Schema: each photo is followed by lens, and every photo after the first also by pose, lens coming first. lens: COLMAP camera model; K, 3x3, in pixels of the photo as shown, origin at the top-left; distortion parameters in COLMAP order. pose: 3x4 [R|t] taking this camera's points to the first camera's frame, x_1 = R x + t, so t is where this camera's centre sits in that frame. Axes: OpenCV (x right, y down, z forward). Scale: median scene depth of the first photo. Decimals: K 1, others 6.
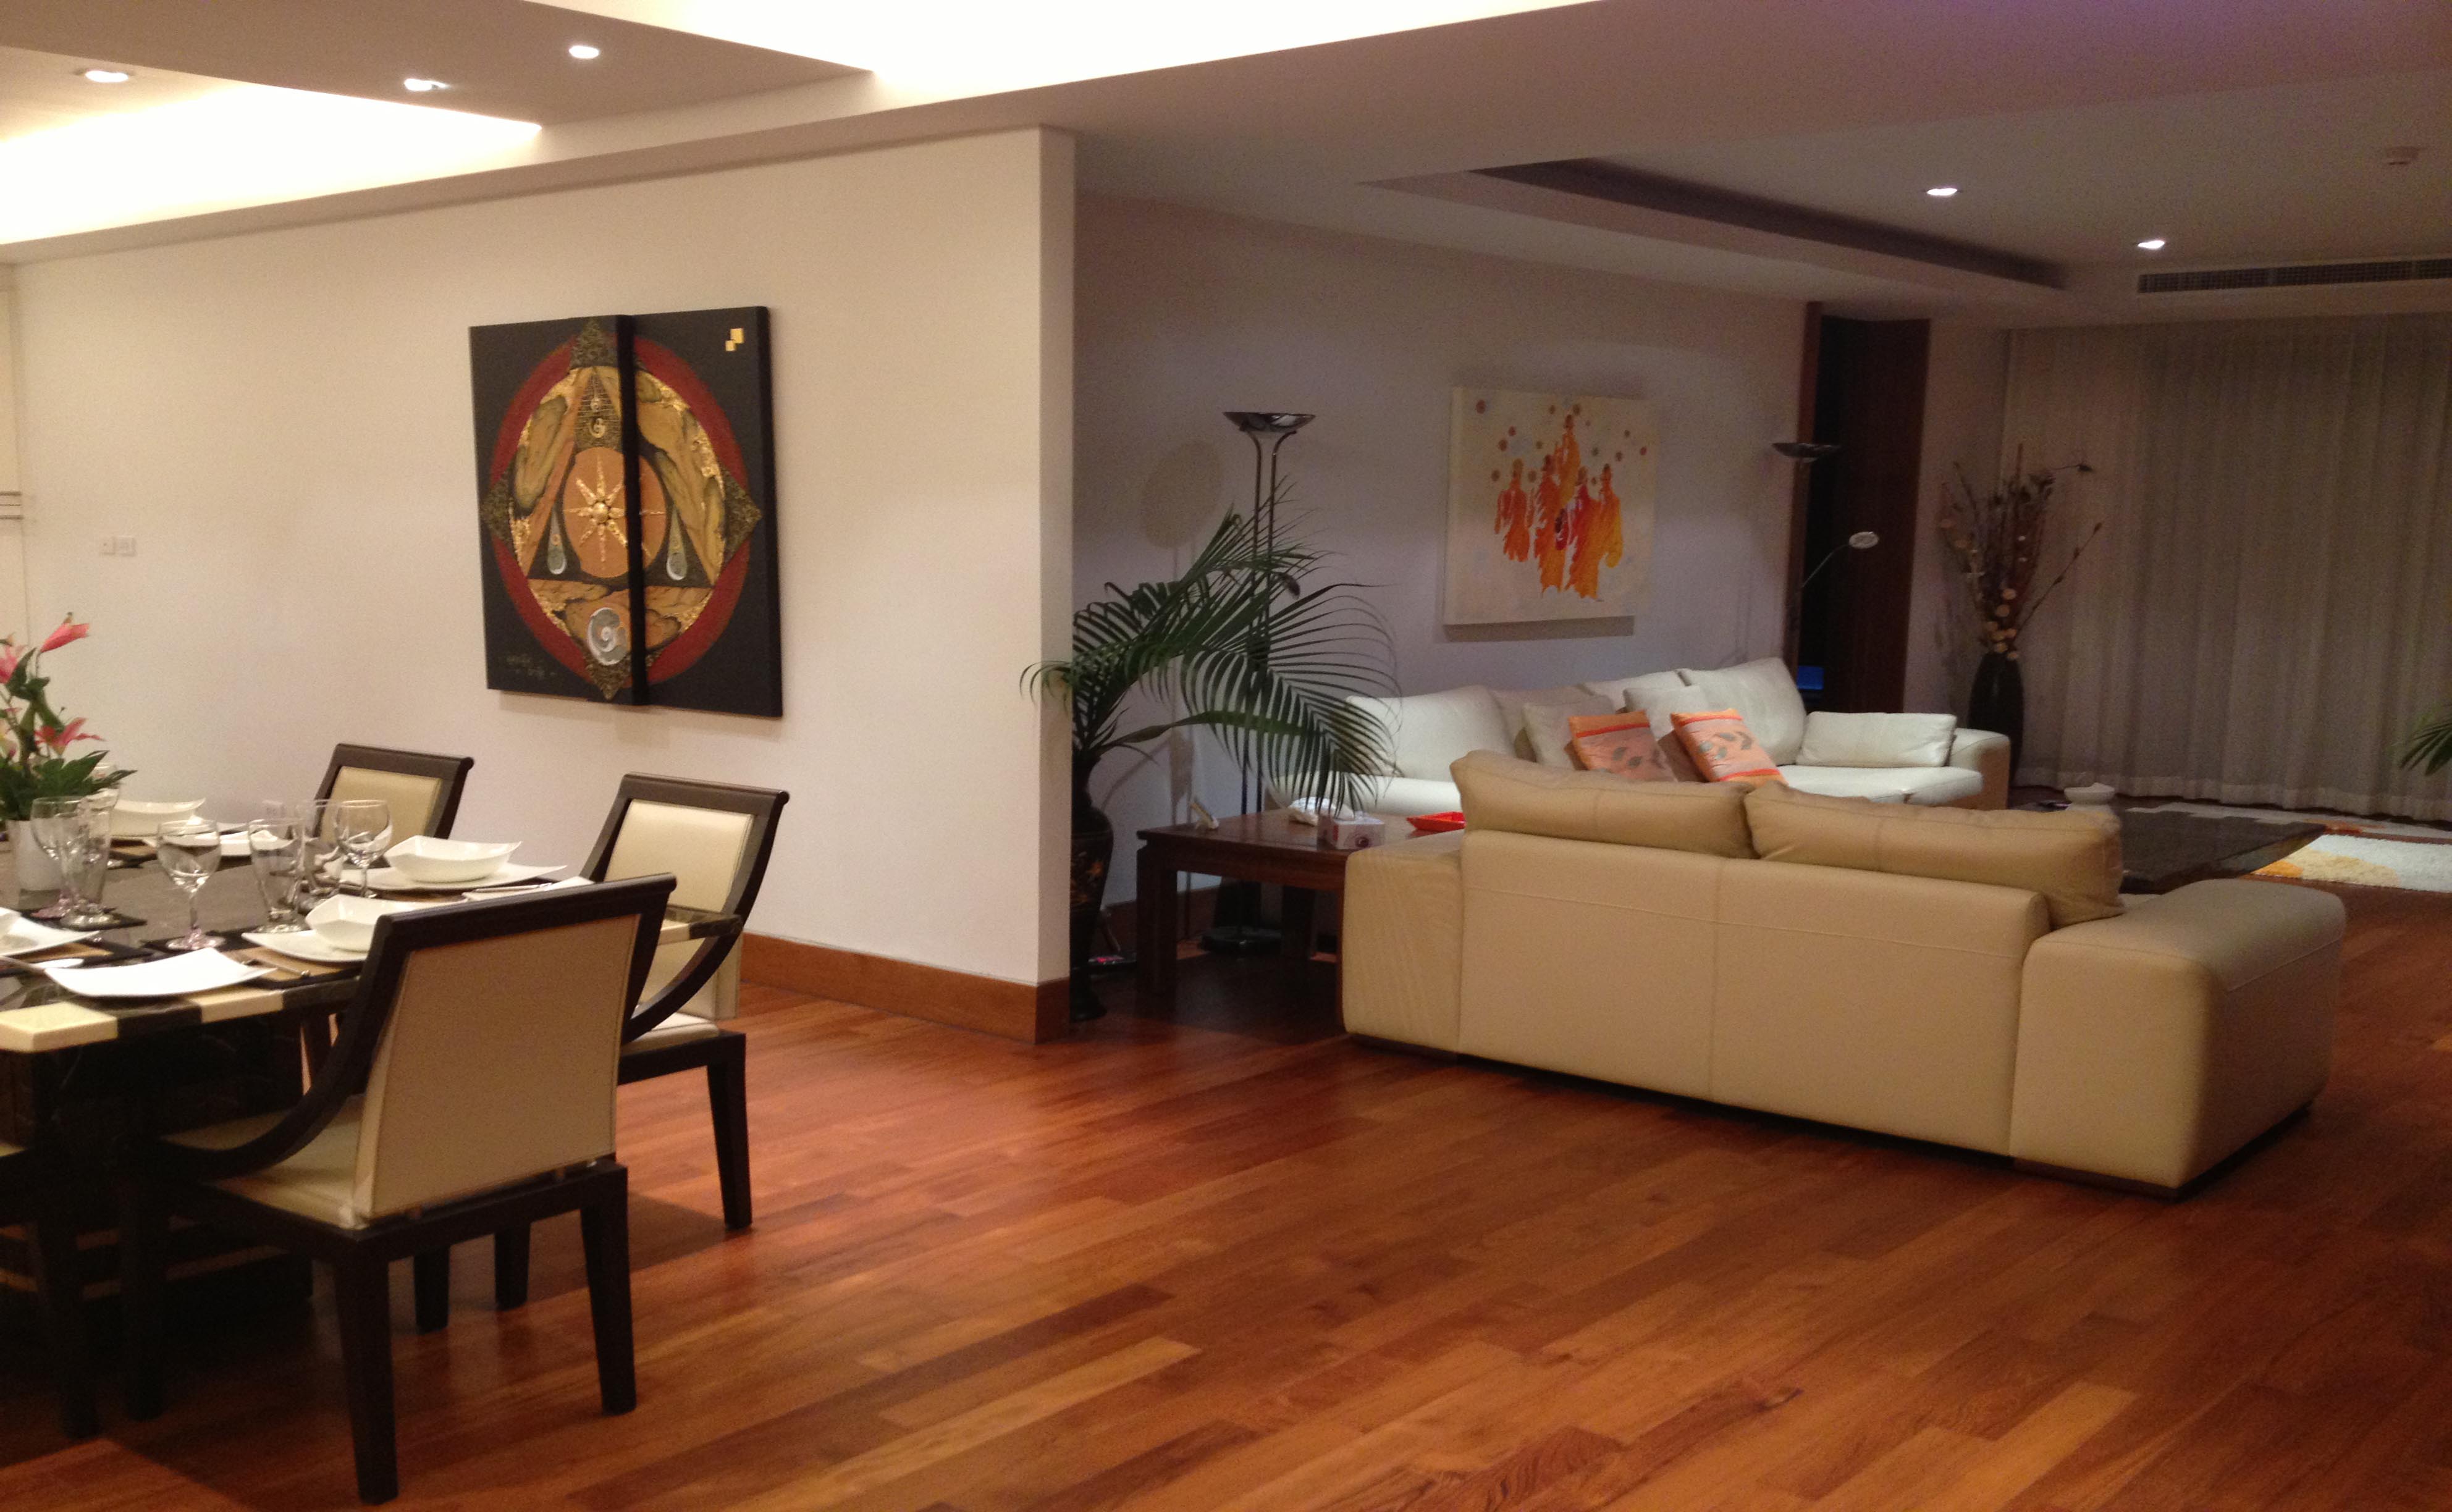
lens RADIAL K [[2367.8, 0, 1226.7], [0, 2367.8, 824.4], [0, 0, 1]] dist [0.153762, -0.358235]
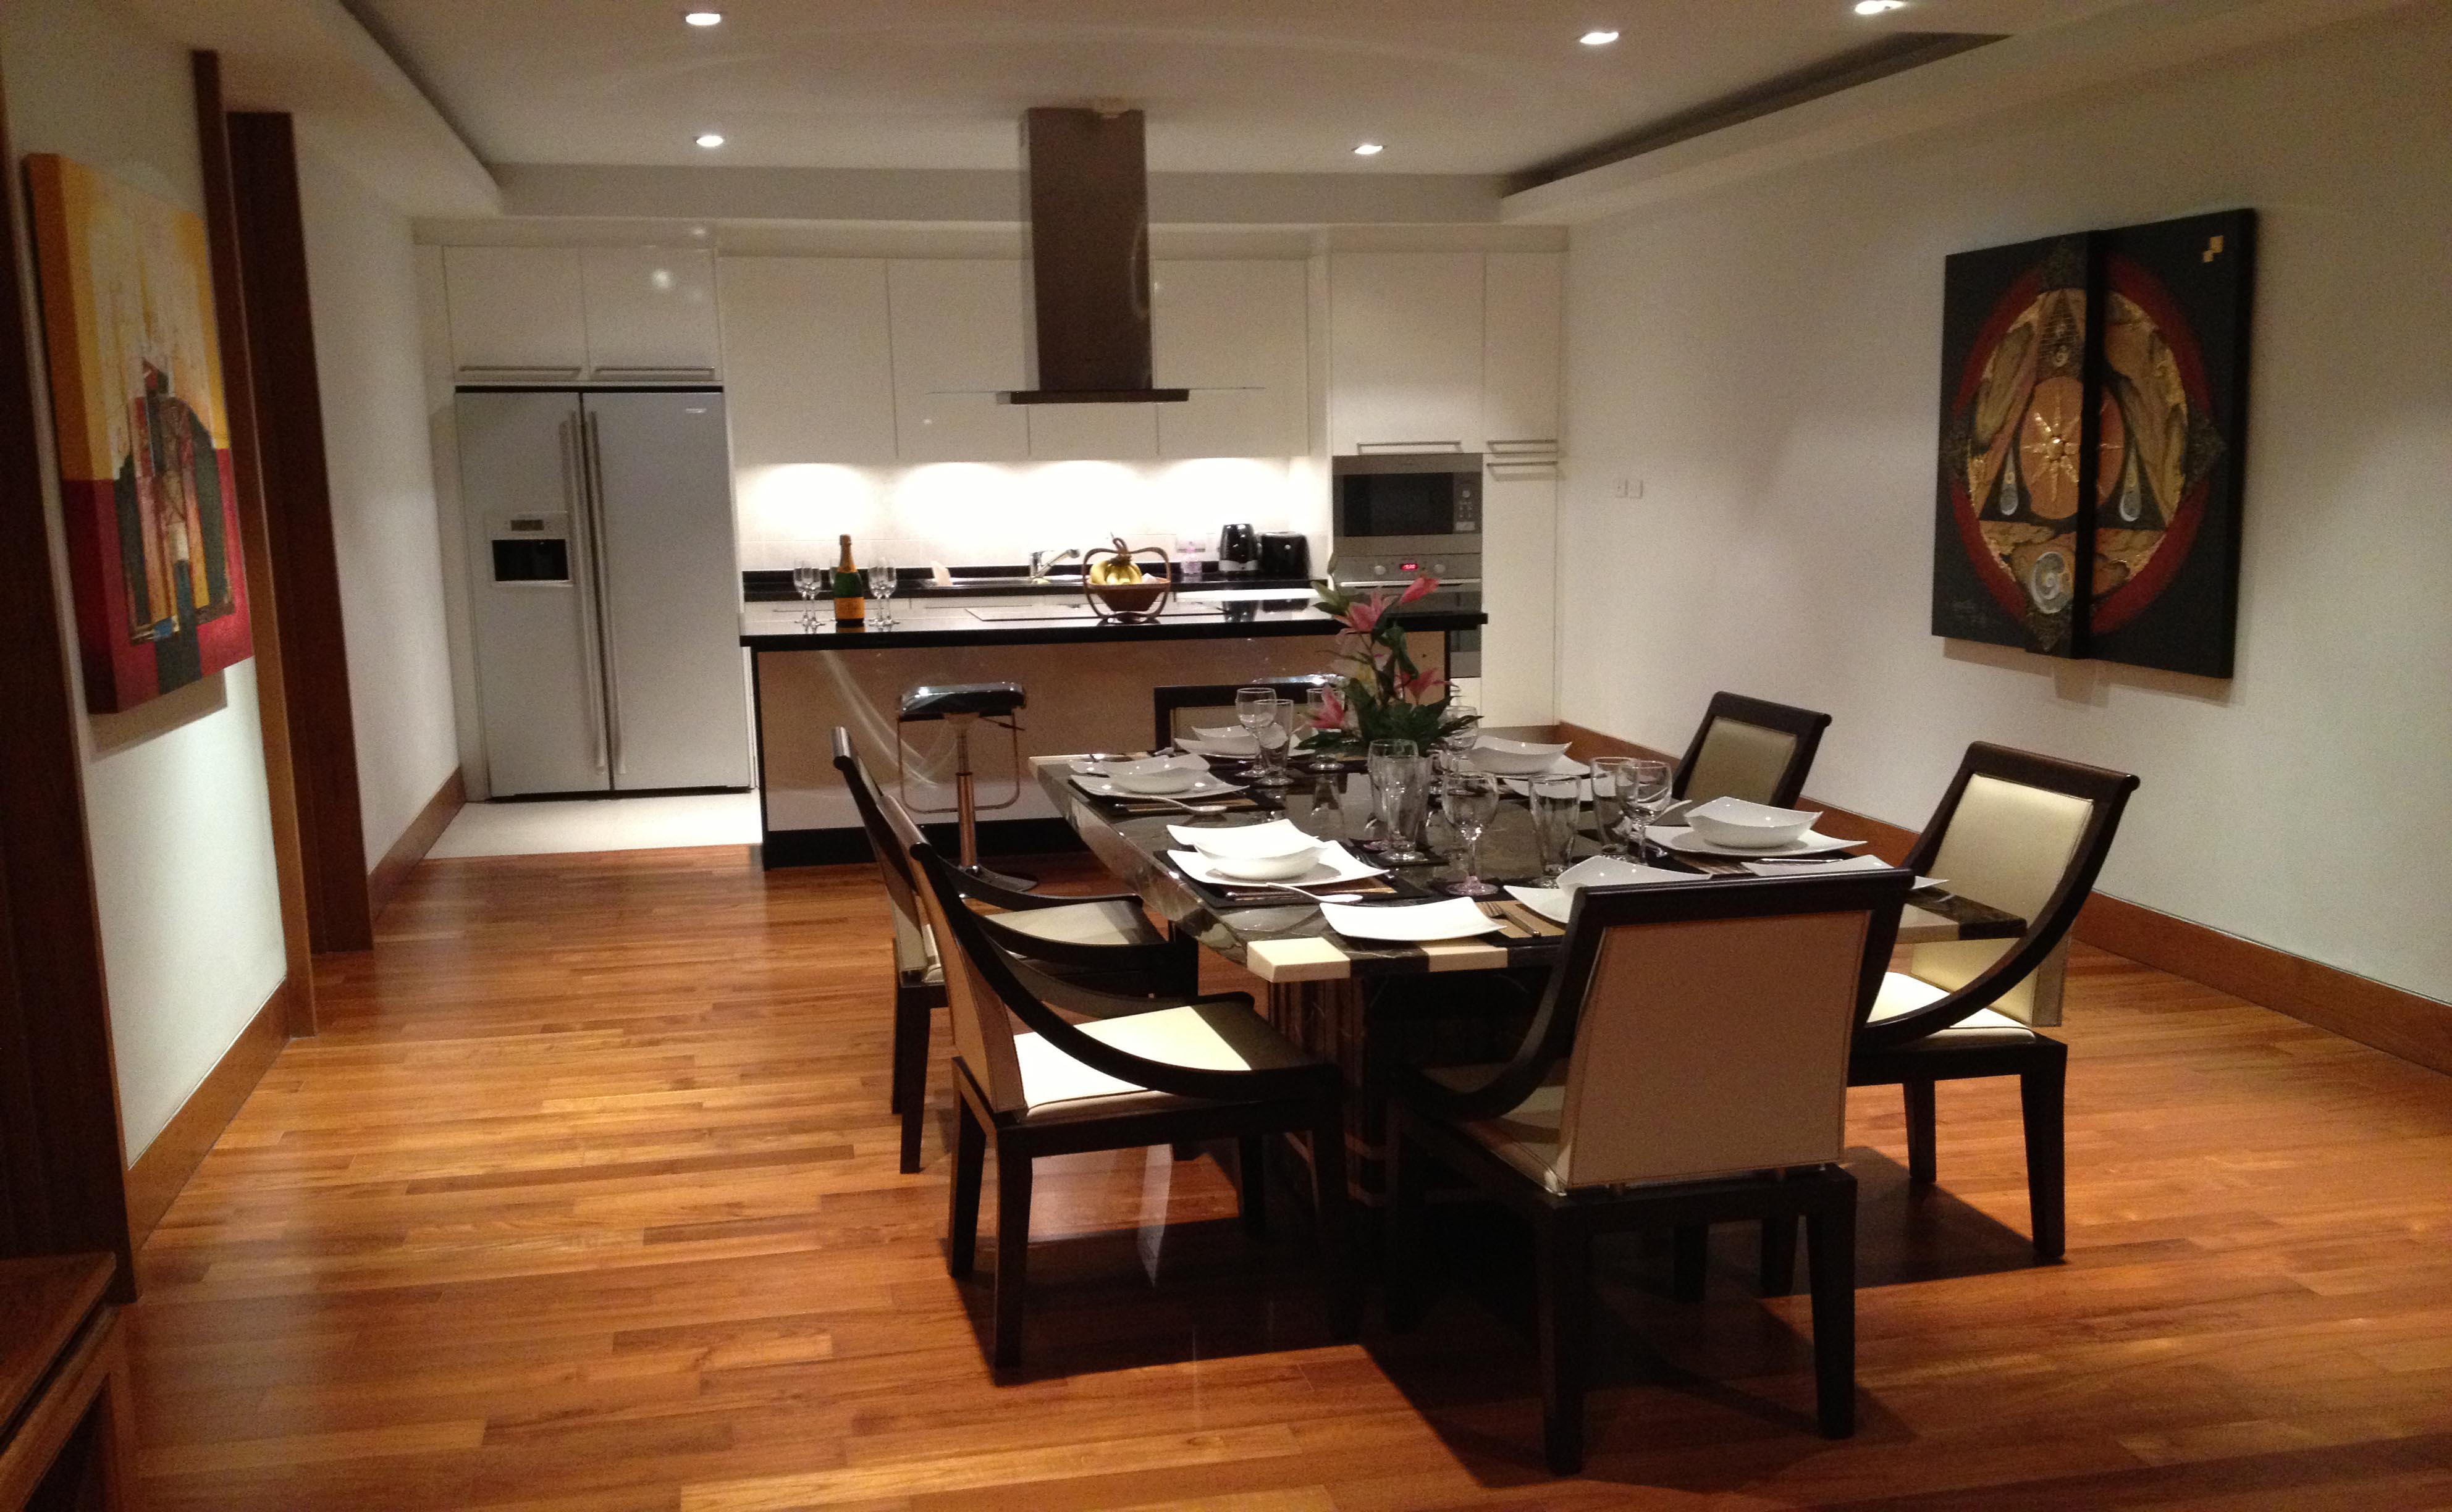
lens RADIAL K [[2367.8, 0, 1226.7], [0, 2367.8, 824.4], [0, 0, 1]] dist [0.153762, -0.358235]
pose [[0.784666, 0.080878, -0.614621, 0.072749], [-0.060611, 0.996712, 0.053777, -0.017060], [0.616949, -0.004944, 0.786988, 0.076786]]
